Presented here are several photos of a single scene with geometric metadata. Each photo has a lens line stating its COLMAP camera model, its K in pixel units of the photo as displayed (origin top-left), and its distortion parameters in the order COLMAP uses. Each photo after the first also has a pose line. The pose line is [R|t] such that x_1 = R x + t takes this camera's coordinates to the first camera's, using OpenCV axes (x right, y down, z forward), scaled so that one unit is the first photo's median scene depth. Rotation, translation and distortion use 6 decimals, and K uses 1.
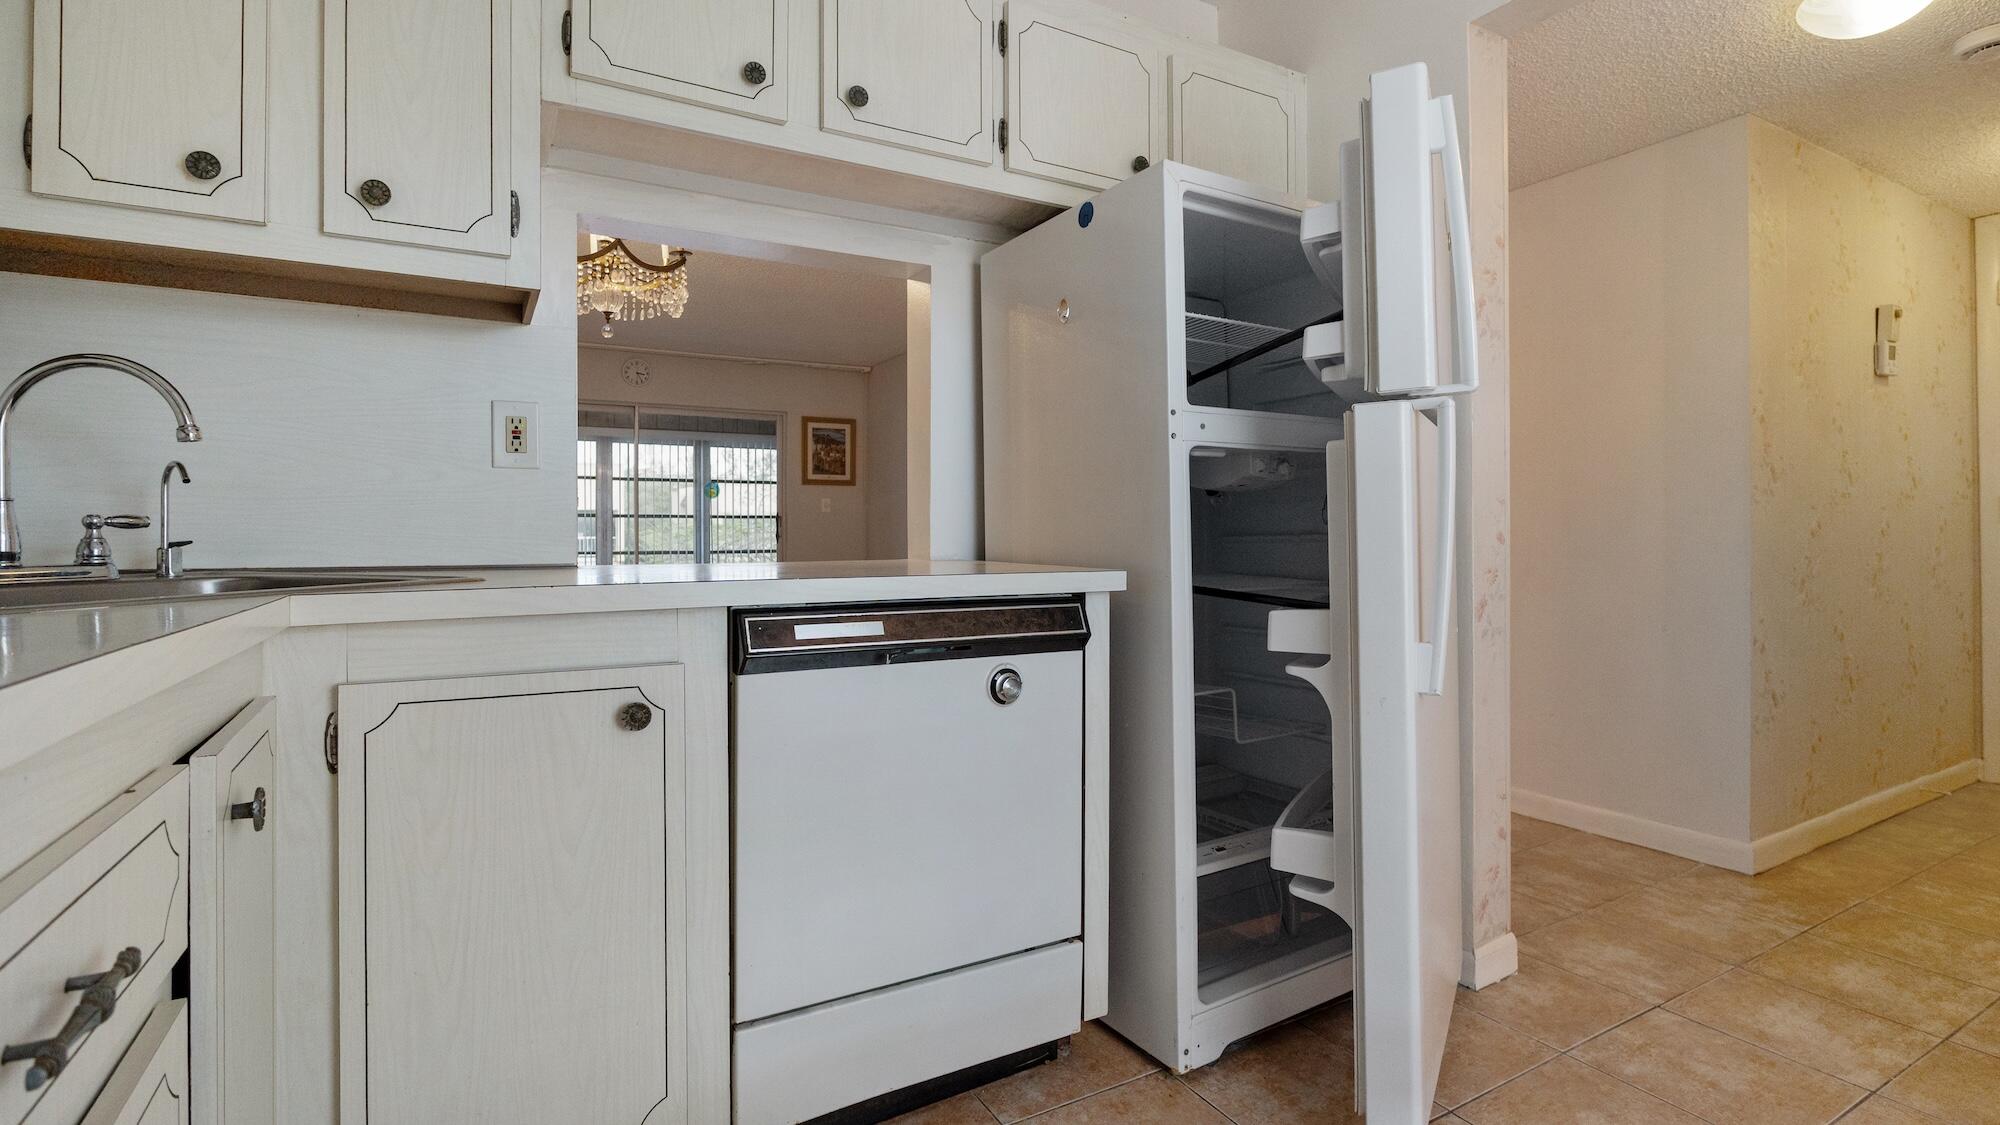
lens RADIAL K [[935.1, 0, 988.9], [0, 935.1, 520.3], [0, 0, 1]] dist [-0.008370, 0.001734]
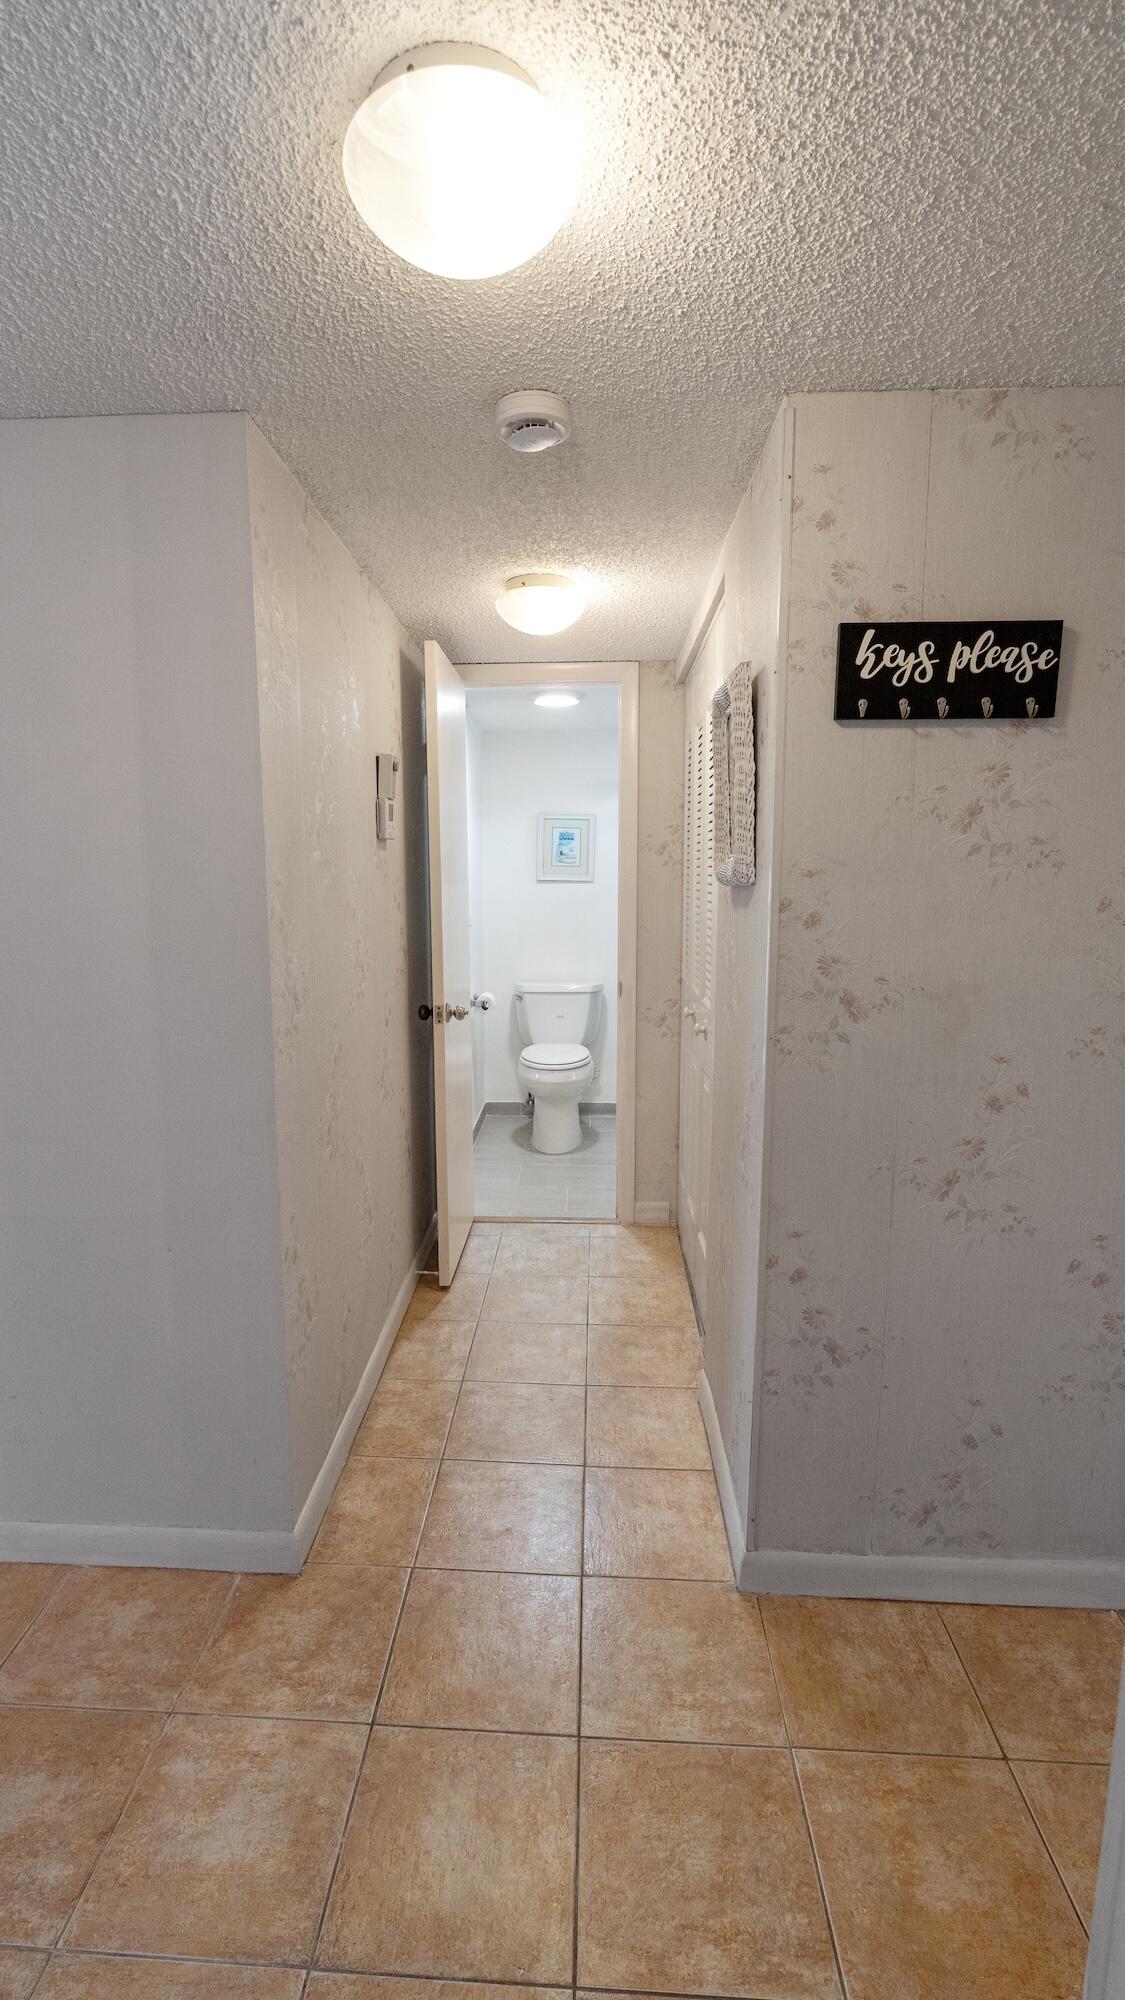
lens RADIAL K [[935.1, 0, 568.0], [0, 935.1, 1029.3], [0, 0, 1]] dist [-0.008370, 0.001734]
pose [[0.519132, -0.126562, 0.845272, 0.422521], [-0.016744, 0.987280, 0.158108, -0.168106], [-0.854530, -0.096232, 0.510409, 0.556759]]
